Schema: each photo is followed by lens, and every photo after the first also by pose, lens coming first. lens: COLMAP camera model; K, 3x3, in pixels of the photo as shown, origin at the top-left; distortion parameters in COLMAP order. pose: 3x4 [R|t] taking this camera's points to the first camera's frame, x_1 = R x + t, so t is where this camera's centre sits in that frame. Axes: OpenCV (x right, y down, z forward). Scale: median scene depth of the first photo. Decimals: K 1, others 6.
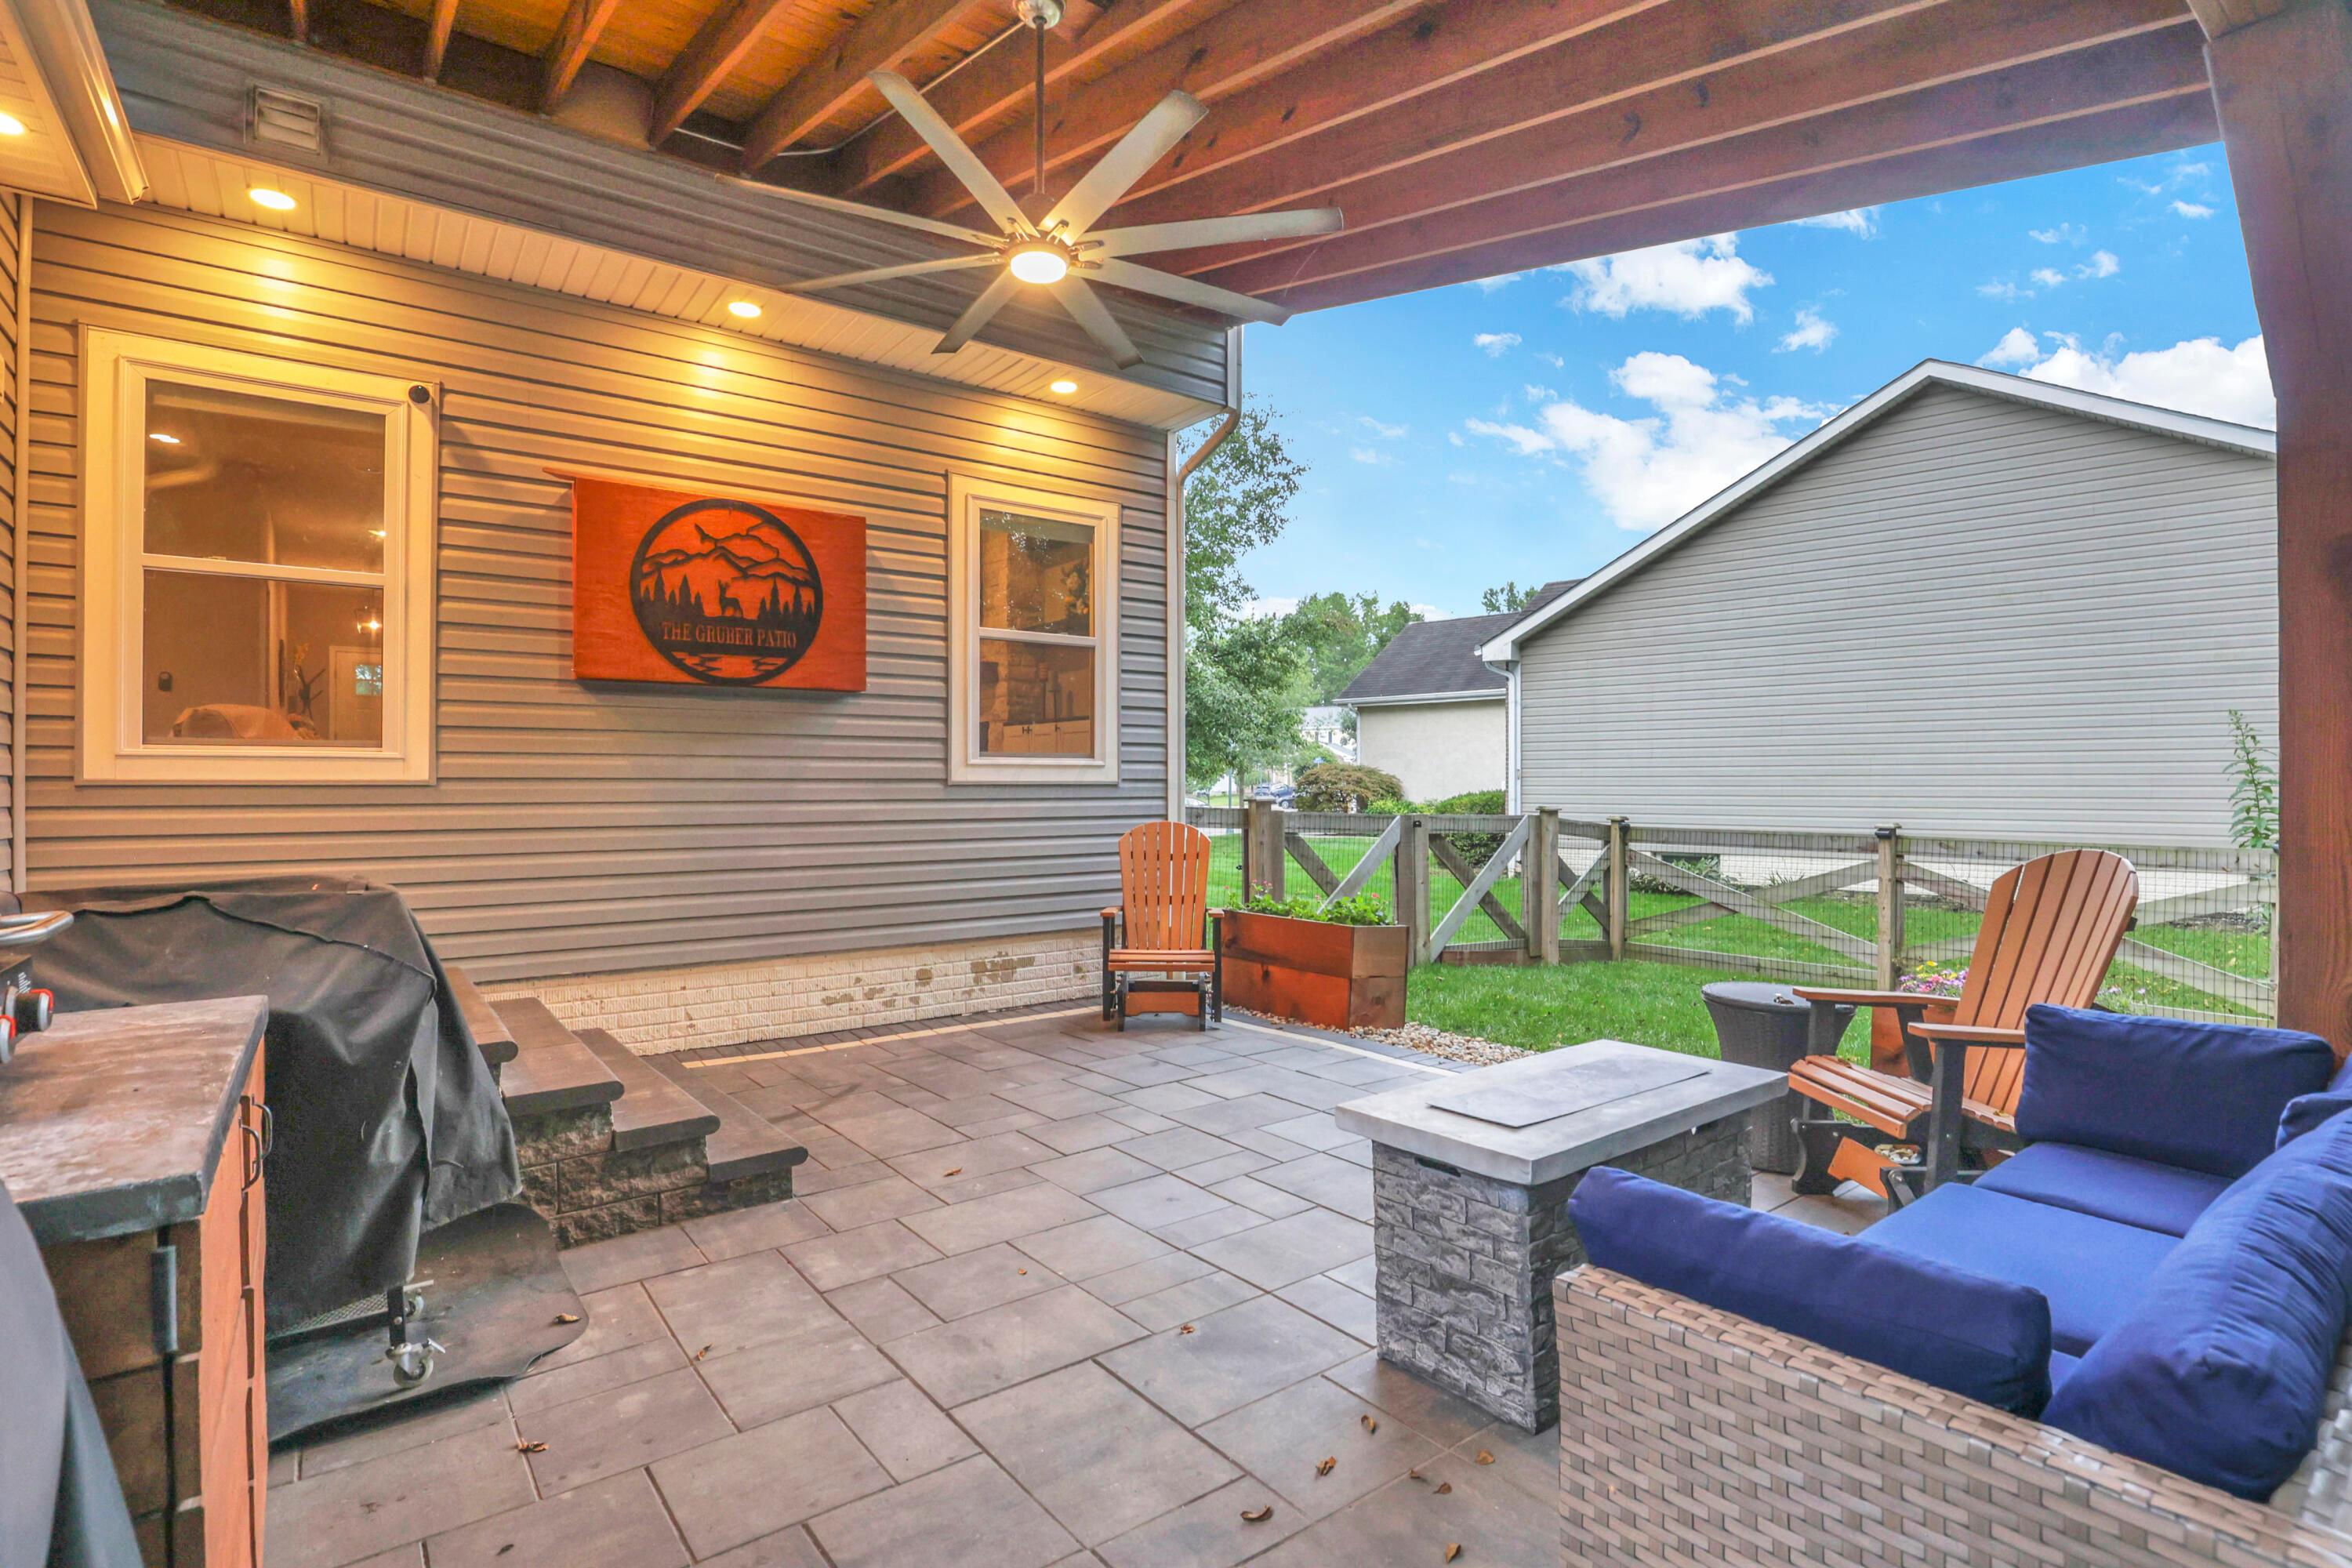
lens RADIAL K [[1122.1, 0, 1179.8], [0, 1122.1, 803.4], [0, 0, 1]] dist [-0.021898, -0.000025]
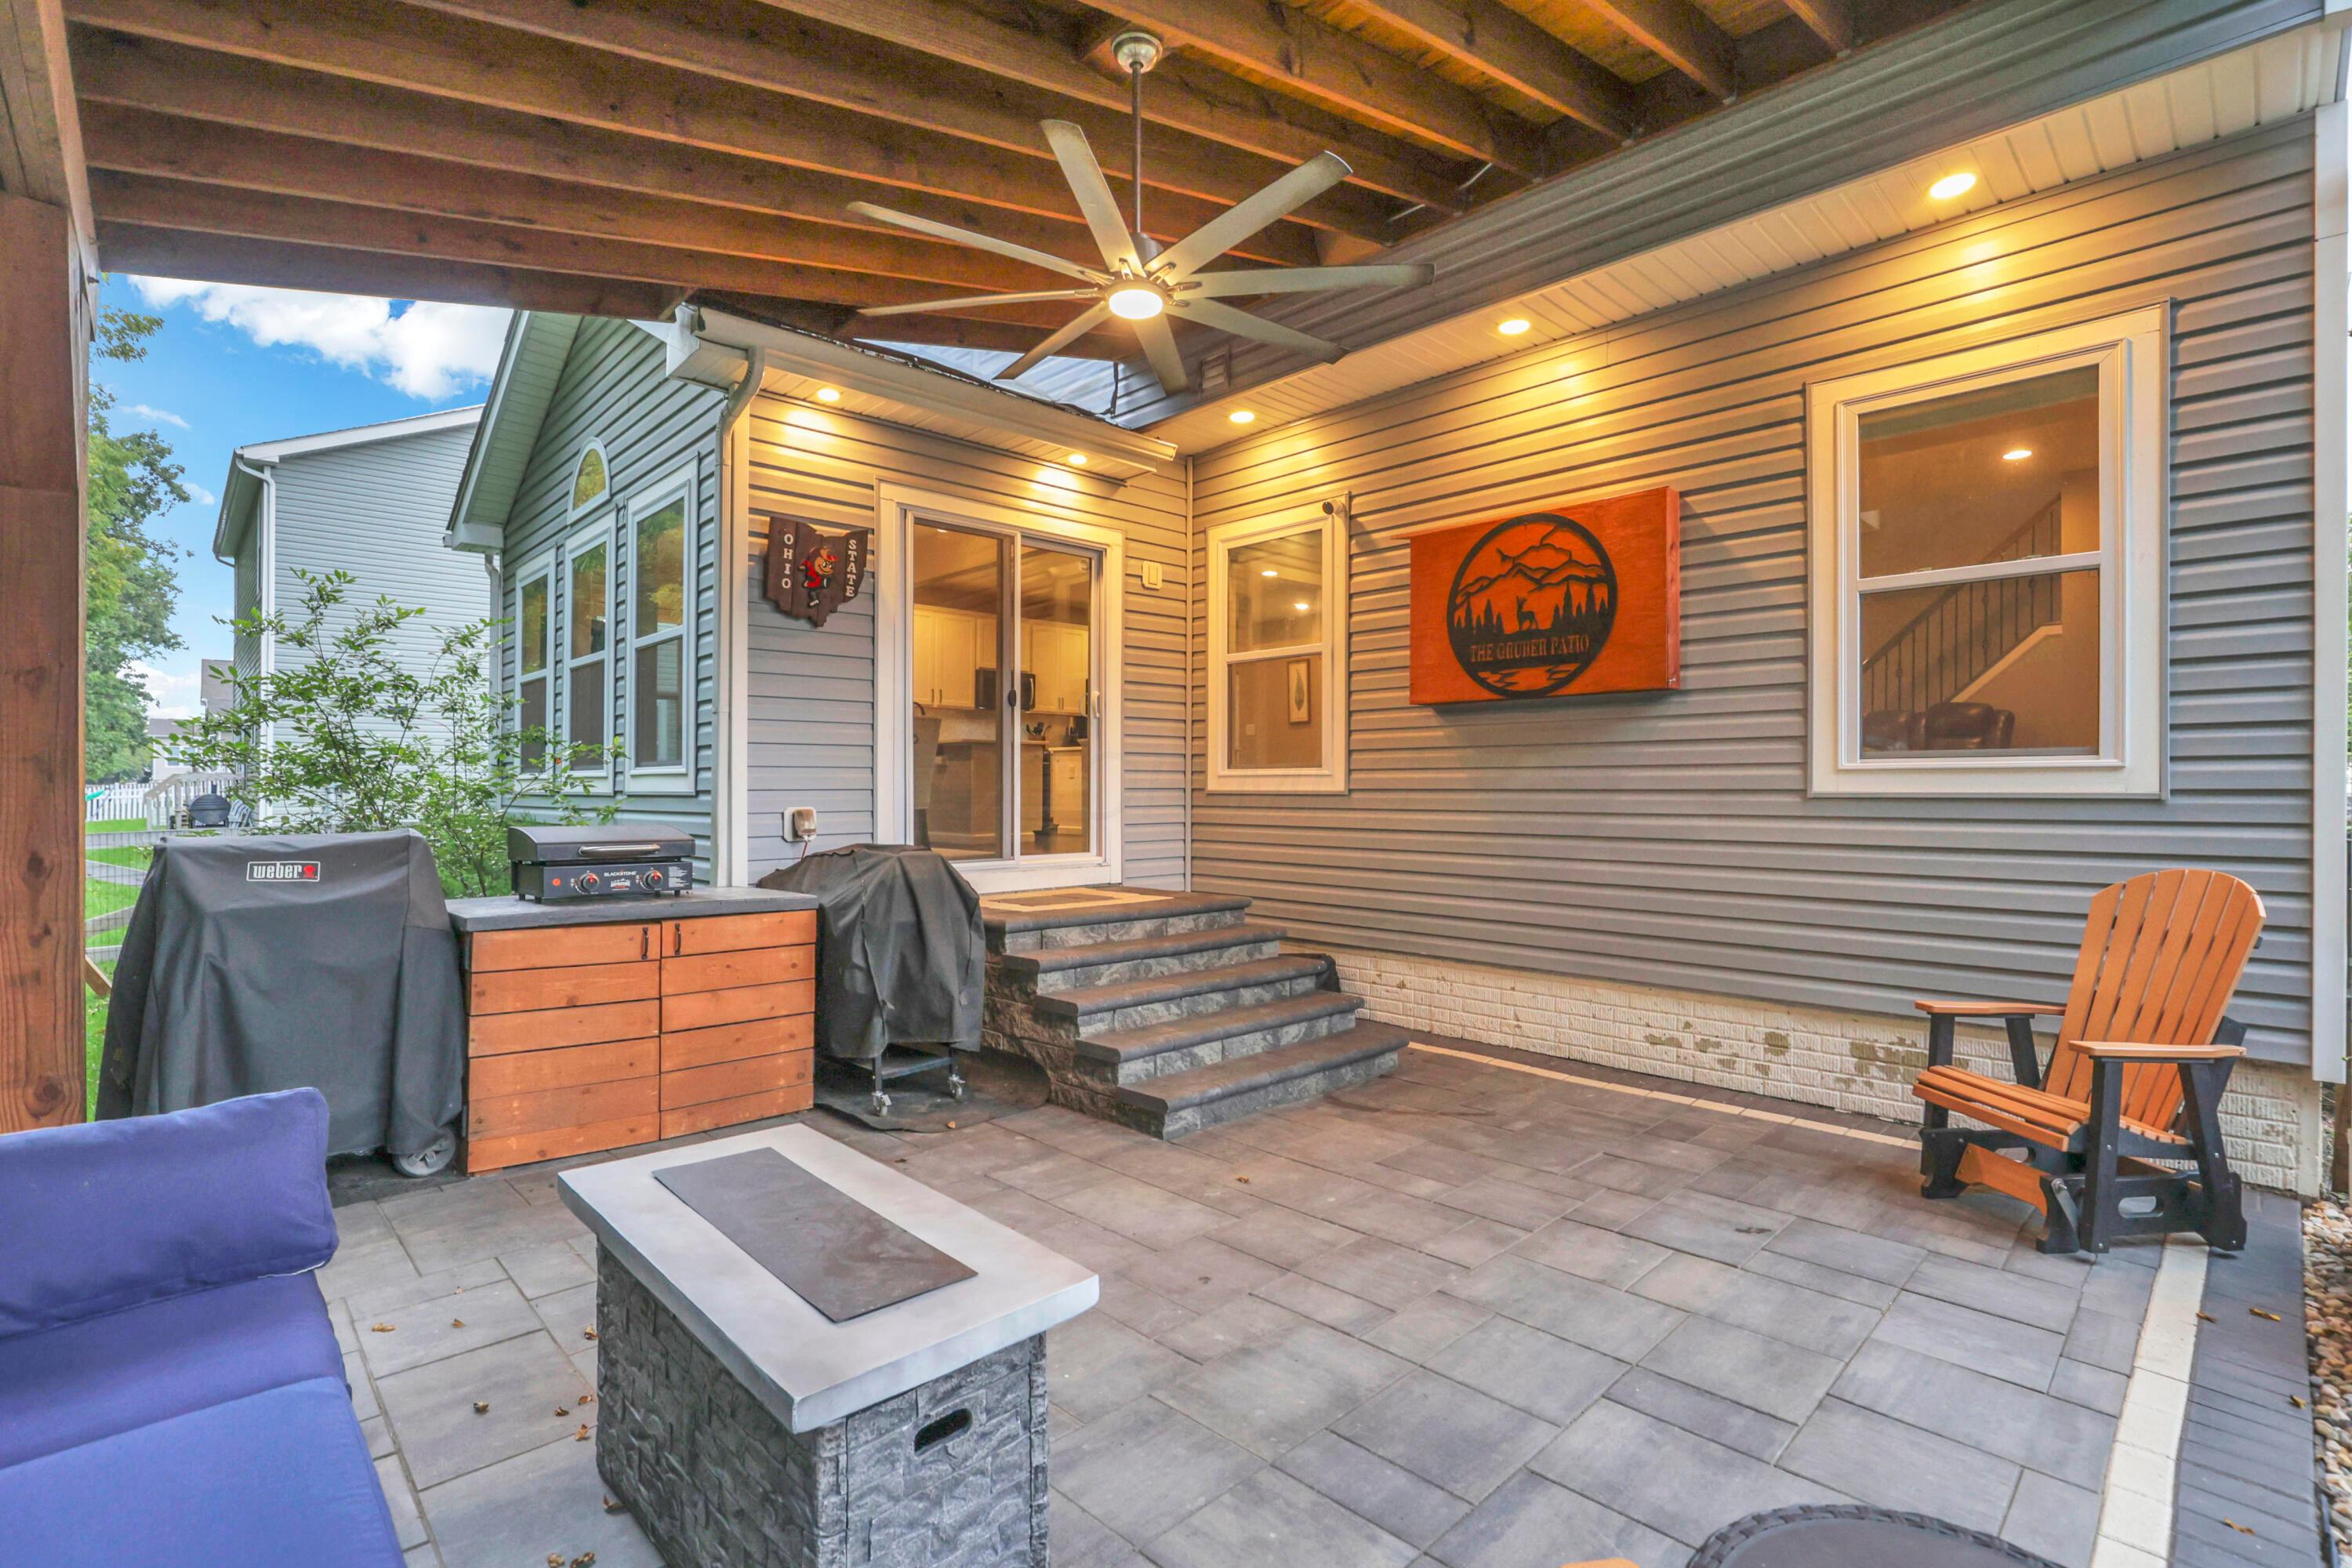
lens RADIAL K [[1091.9, 0, 1165.0], [0, 1091.9, 793.2], [0, 0, 1]] dist [-0.019928, 0.000418]
pose [[0.123038, 0.006034, -0.992384, 0.533389], [-0.015577, 0.999870, 0.004148, -0.017960], [0.992280, 0.014948, 0.123116, 0.549878]]
